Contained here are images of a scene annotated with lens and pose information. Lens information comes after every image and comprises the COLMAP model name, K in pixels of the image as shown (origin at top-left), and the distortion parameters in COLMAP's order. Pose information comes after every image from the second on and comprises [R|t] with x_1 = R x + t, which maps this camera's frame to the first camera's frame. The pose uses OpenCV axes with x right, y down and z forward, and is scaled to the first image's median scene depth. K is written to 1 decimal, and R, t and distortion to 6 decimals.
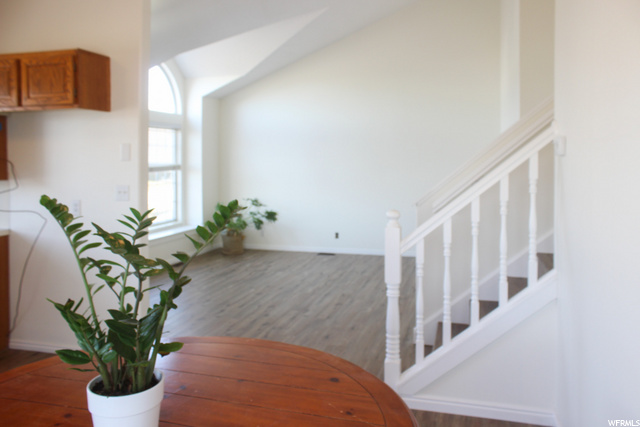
lens RADIAL K [[532.0, 0, 320.7], [0, 532.0, 181.1], [0, 0, 1]] dist [-0.037385, 0.001133]
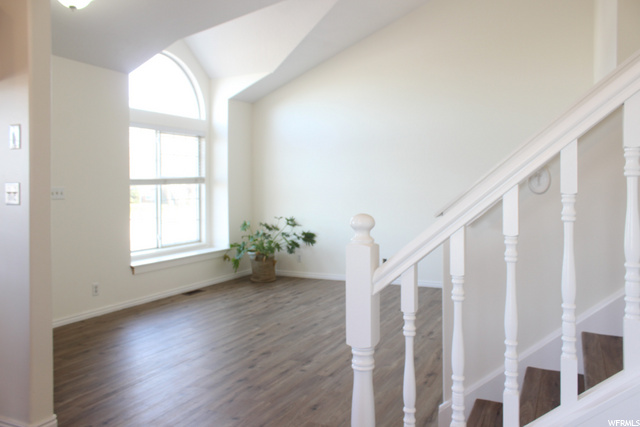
lens RADIAL K [[534.0, 0, 319.0], [0, 534.0, 198.5], [0, 0, 1]] dist [-0.073172, 0.002792]
pose [[0.985467, 0.000892, -0.169866, 0.071282], [-0.003877, 0.999844, -0.017243, 0.018372], [0.169824, 0.017651, 0.985316, 0.170540]]
